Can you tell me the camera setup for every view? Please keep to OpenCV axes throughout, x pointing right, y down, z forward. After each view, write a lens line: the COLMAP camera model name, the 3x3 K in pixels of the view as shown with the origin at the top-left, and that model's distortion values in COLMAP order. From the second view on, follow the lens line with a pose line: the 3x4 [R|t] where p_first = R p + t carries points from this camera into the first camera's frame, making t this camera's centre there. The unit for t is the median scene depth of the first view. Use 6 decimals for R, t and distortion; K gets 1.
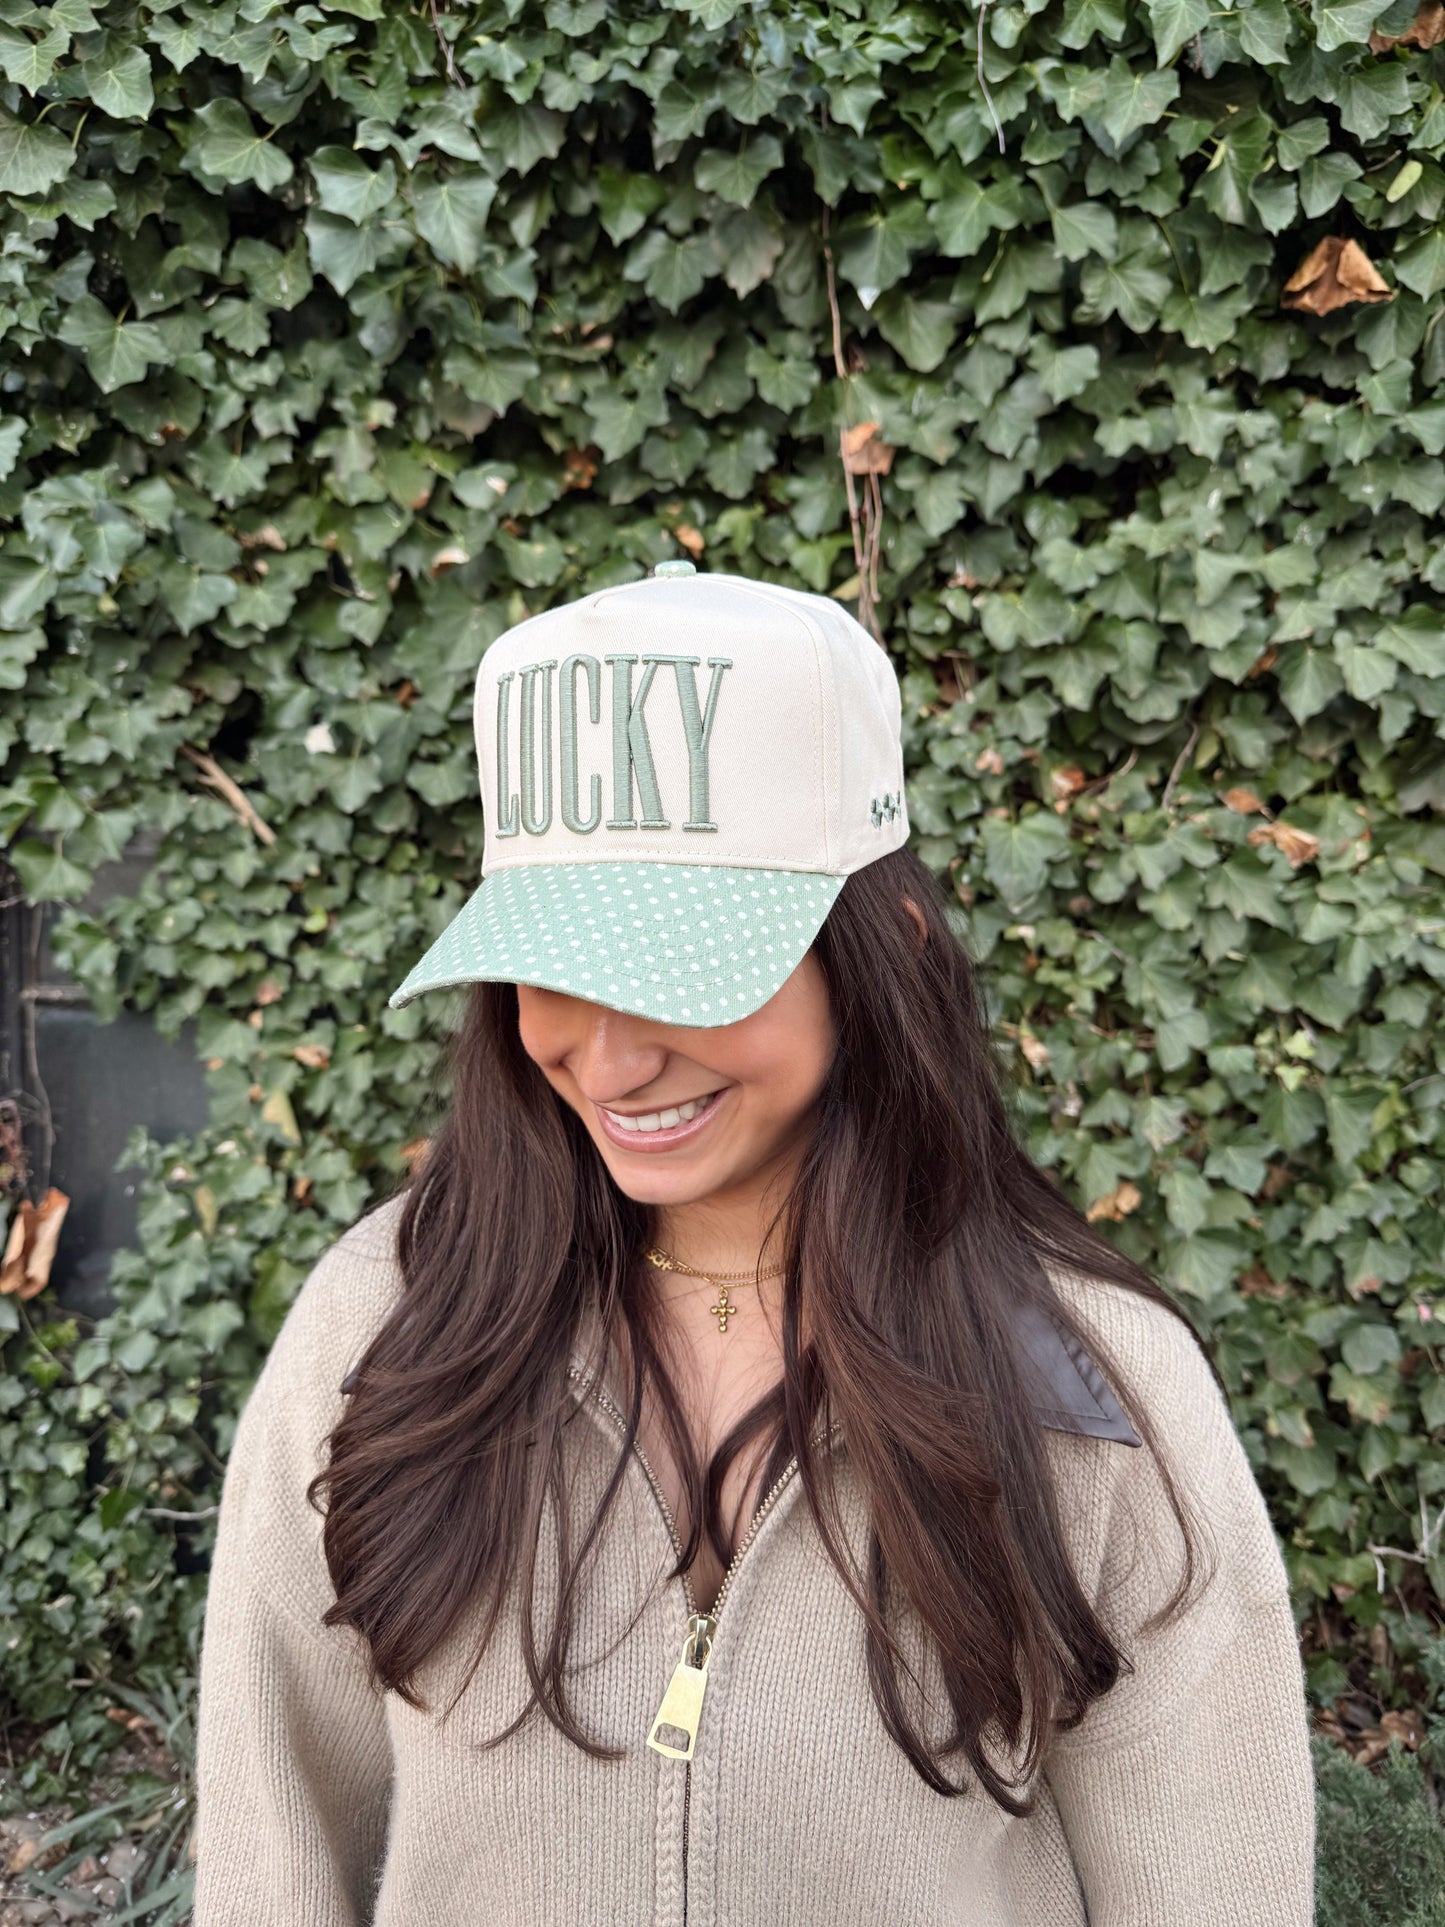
lens RADIAL K [[1380.2, 0, 708.0], [0, 1380.2, 973.0], [0, 0, 1]] dist [0.082761, -0.201754]
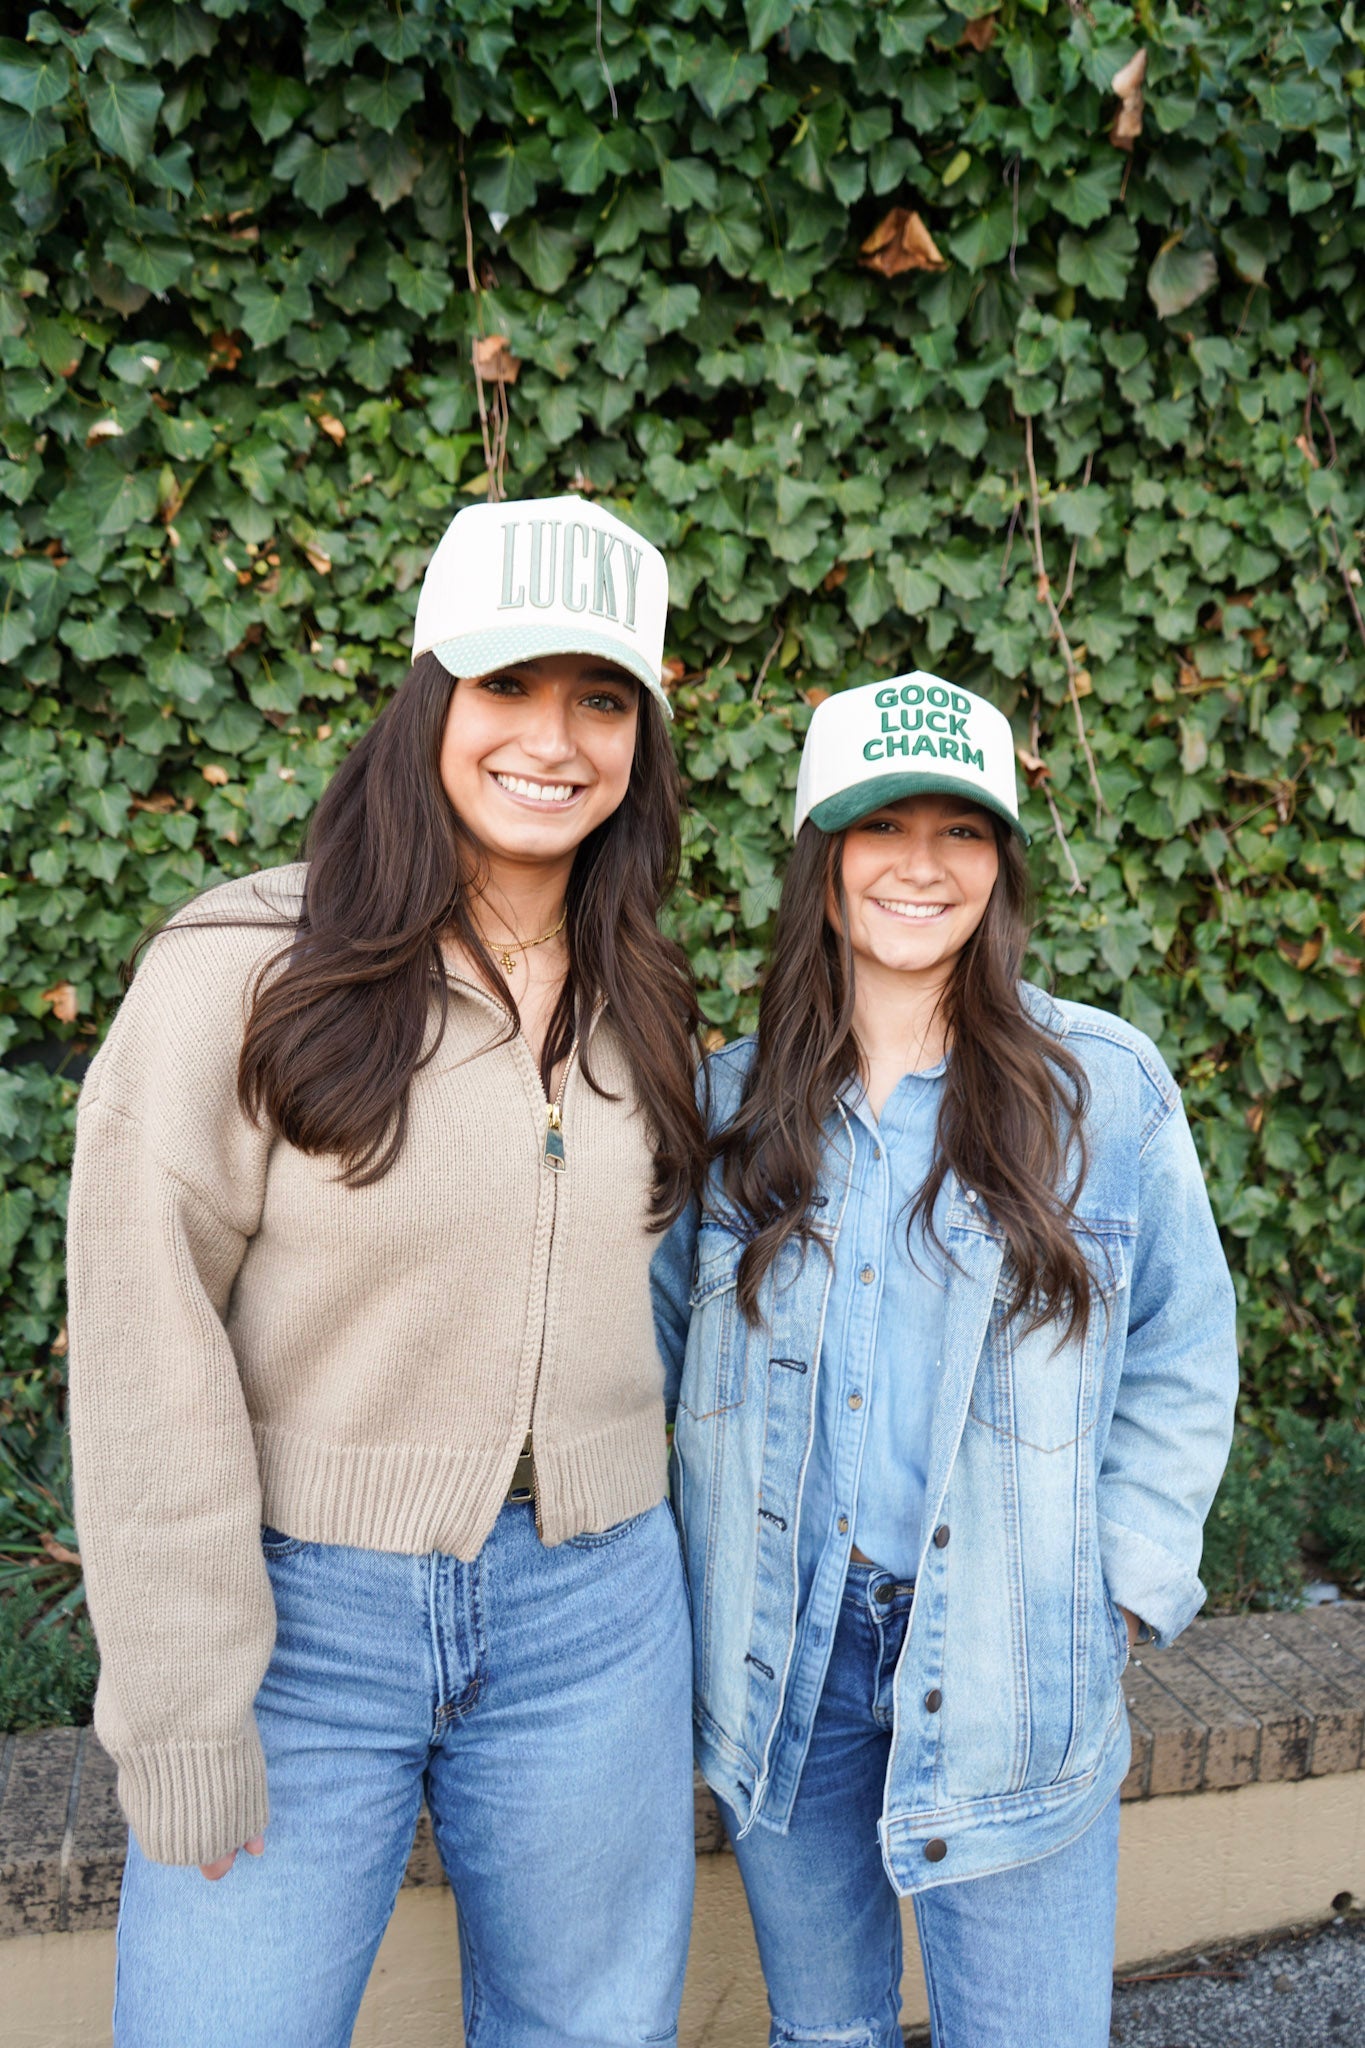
lens RADIAL K [[1726.2, 0, 690.0], [0, 1726.2, 1028.4], [0, 0, 1]] dist [0.002086, -0.005506]
pose [[0.974223, 0.006129, 0.225505, -0.041505], [-0.017831, 0.998595, 0.049892, 0.083553], [-0.224883, -0.052627, 0.972964, -0.396935]]
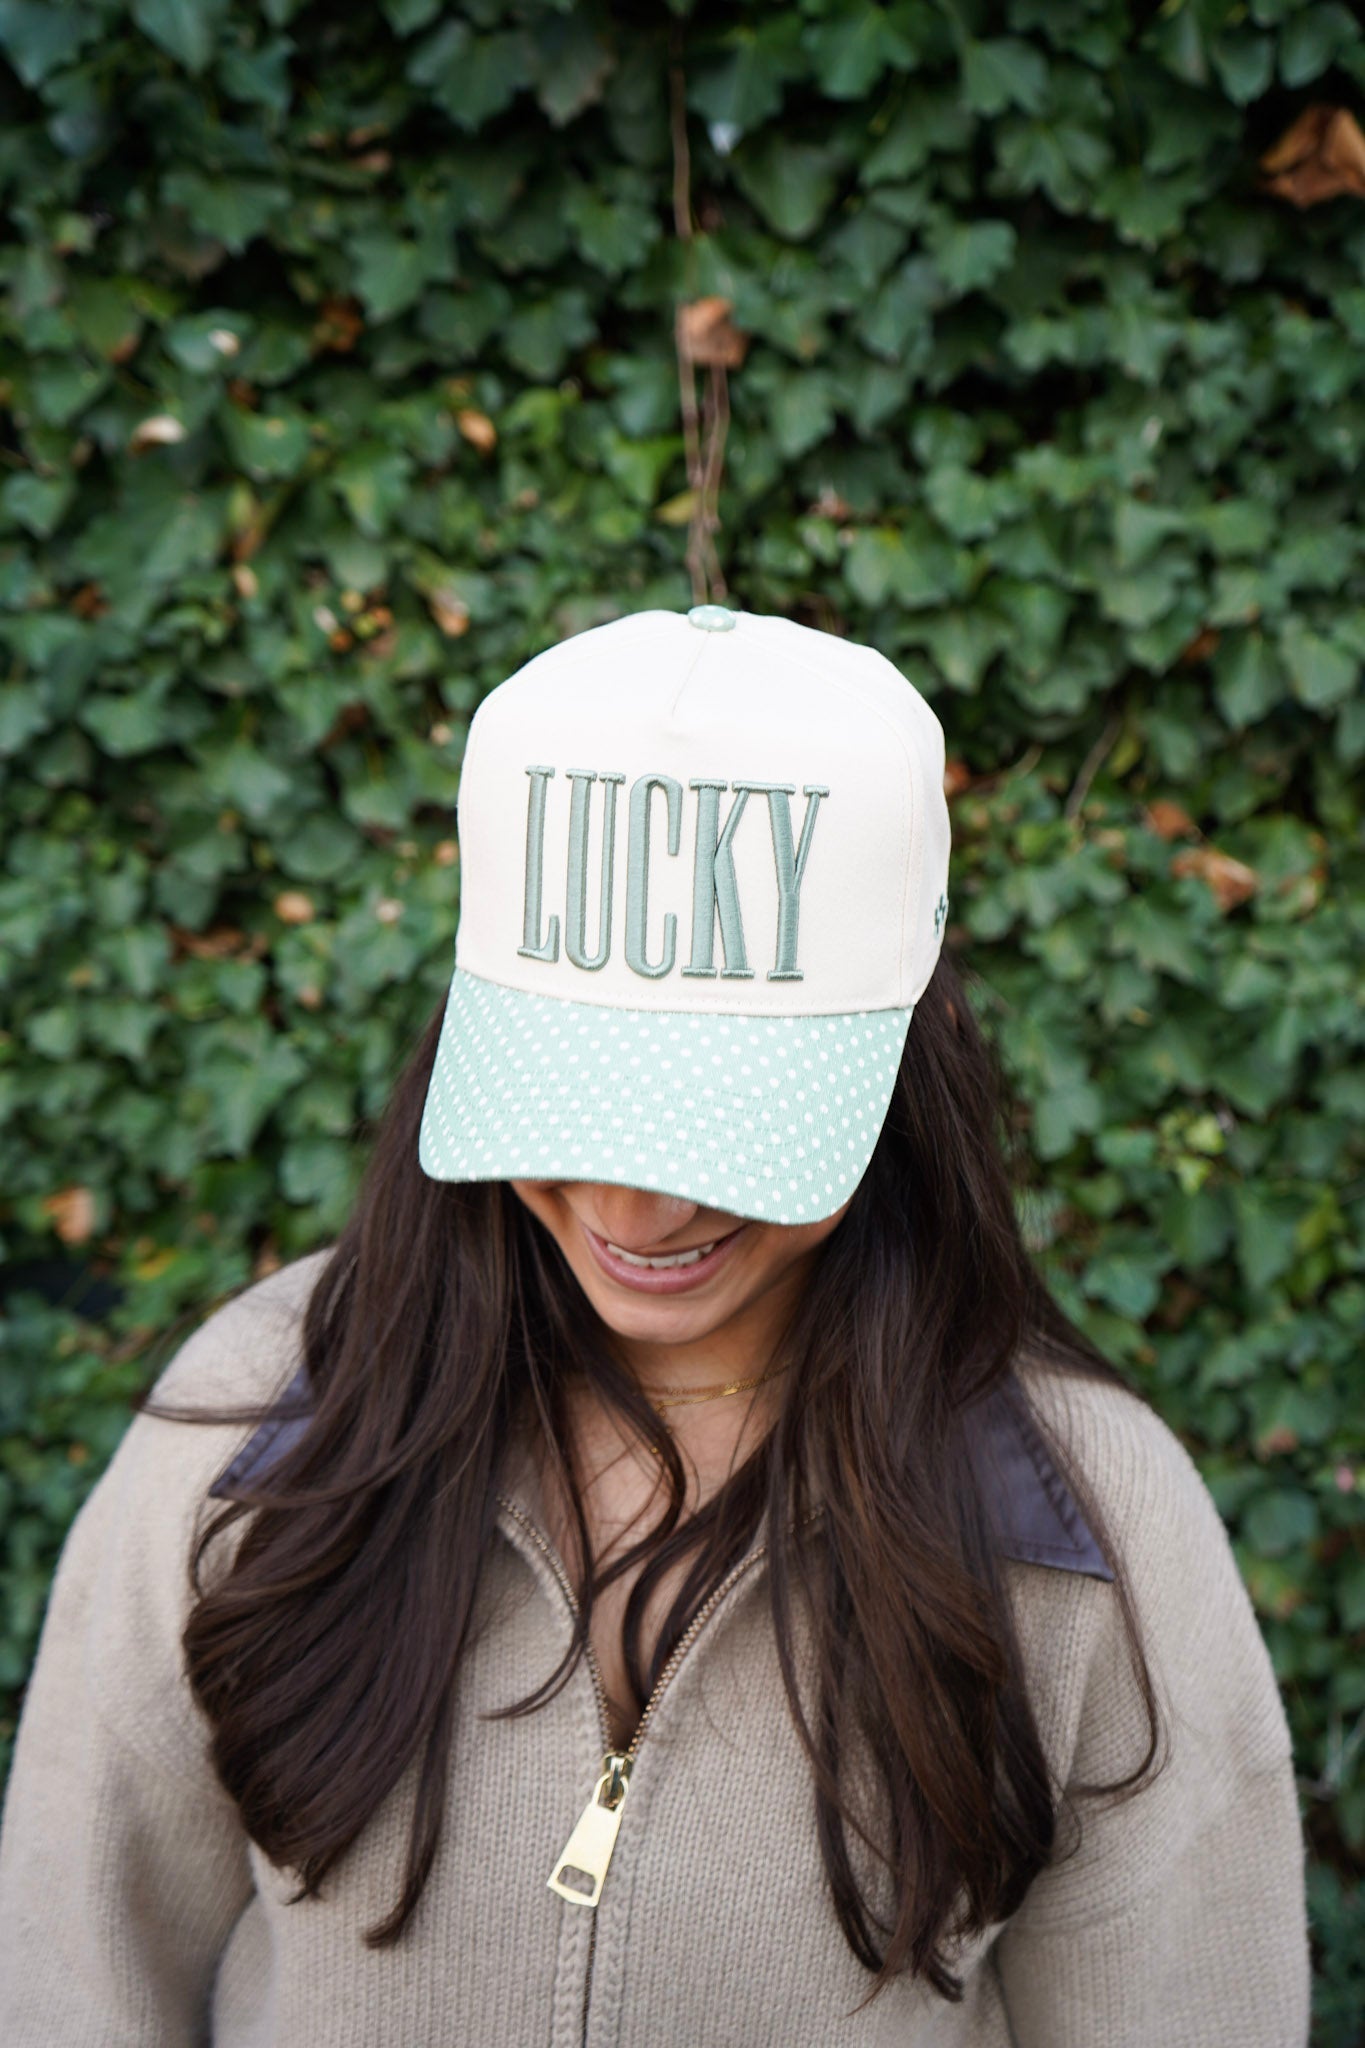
lens RADIAL K [[2105.6, 0, 687.6], [0, 2105.6, 1028.8], [0, 0, 1]] dist [0.009165, 0.004003]
pose [[0.995860, 0.062472, 0.066025, 0.047032], [-0.063999, 0.997723, 0.021274, -0.014495], [-0.064546, -0.025411, 0.997591, -0.174946]]
